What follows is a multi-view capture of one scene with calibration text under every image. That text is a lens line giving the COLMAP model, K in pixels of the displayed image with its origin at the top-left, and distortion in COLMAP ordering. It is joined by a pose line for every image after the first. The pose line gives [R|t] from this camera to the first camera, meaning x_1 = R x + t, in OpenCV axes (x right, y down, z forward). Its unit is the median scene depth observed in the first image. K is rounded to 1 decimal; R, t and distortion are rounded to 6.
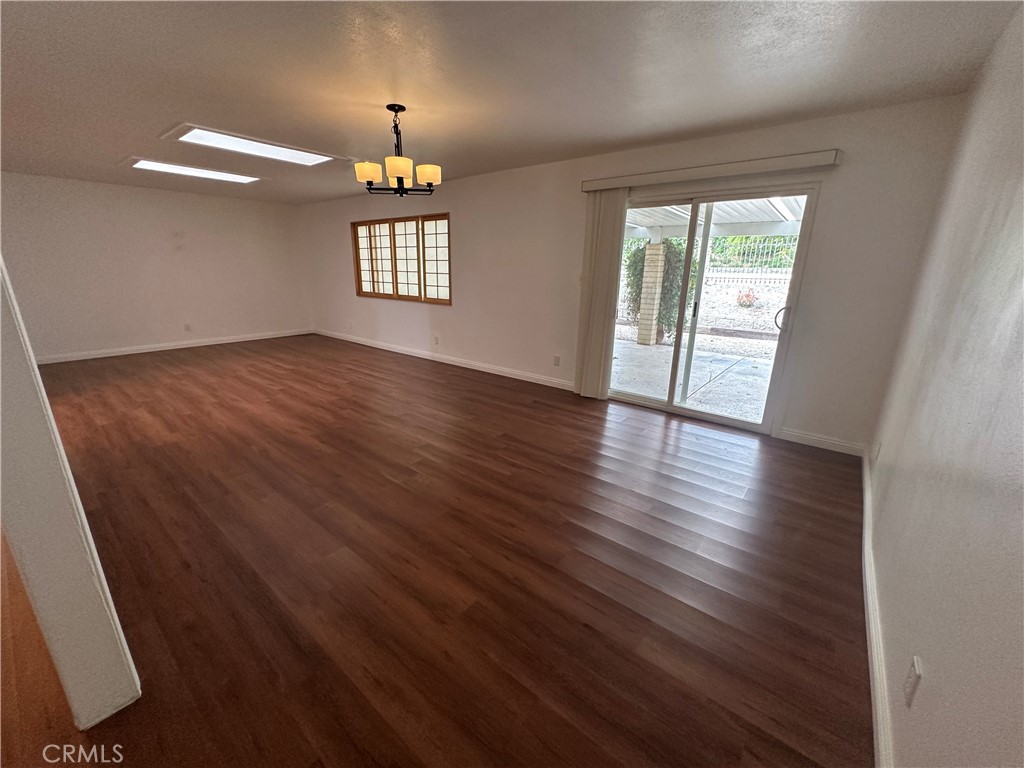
lens RADIAL K [[413.1, 0, 511.4], [0, 413.1, 385.6], [0, 0, 1]] dist [0.003491, -0.000113]
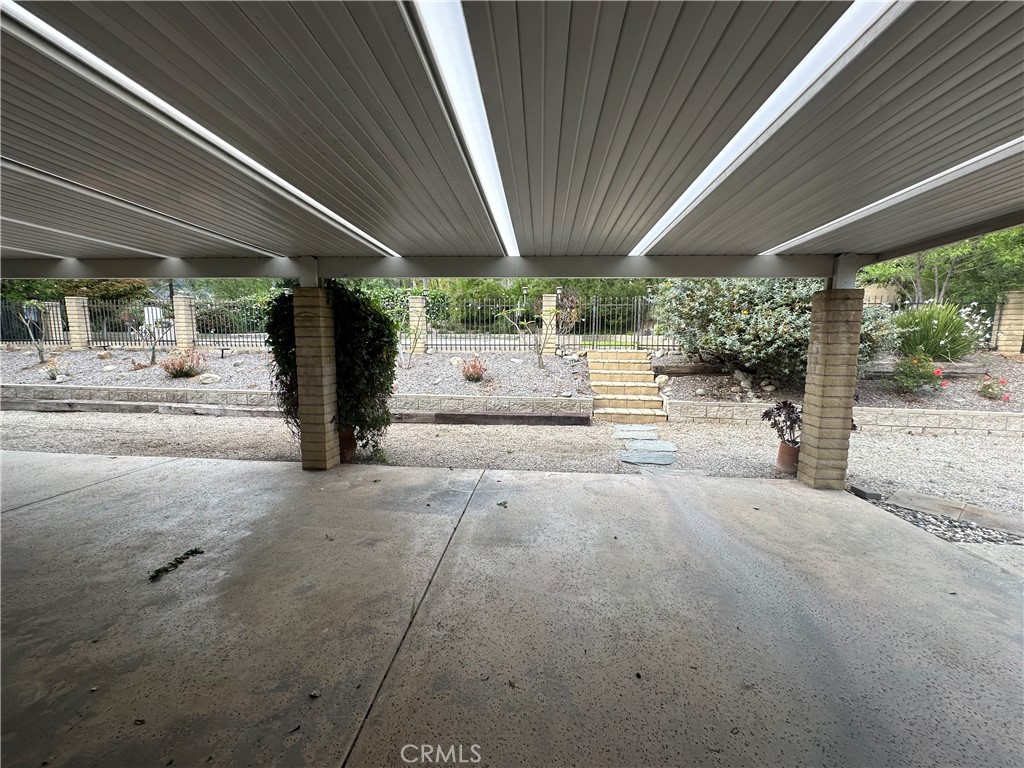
lens RADIAL K [[413.1, 0, 515.5], [0, 413.1, 381.3], [0, 0, 1]] dist [0.003491, -0.000113]
pose [[0.824290, -0.070783, 0.561725, 0.170219], [0.164494, 0.979297, -0.117982, -0.074203], [-0.541745, 0.189651, 0.818868, 0.282304]]
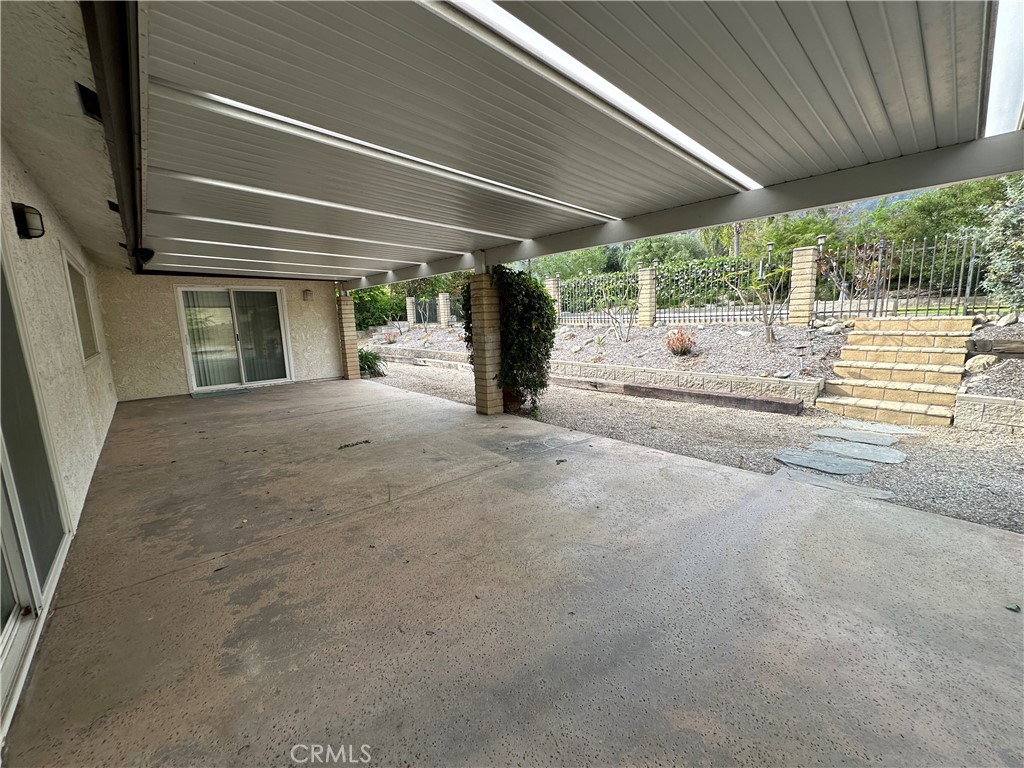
lens RADIAL K [[413.1, 0, 512.5], [0, 413.1, 382.6], [0, 0, 1]] dist [0.003491, -0.000113]
pose [[0.986675, -0.021096, -0.161329, 0.342325], [0.000511, 0.991956, -0.126585, -0.044028], [0.162702, 0.124816, 0.978749, 0.218904]]
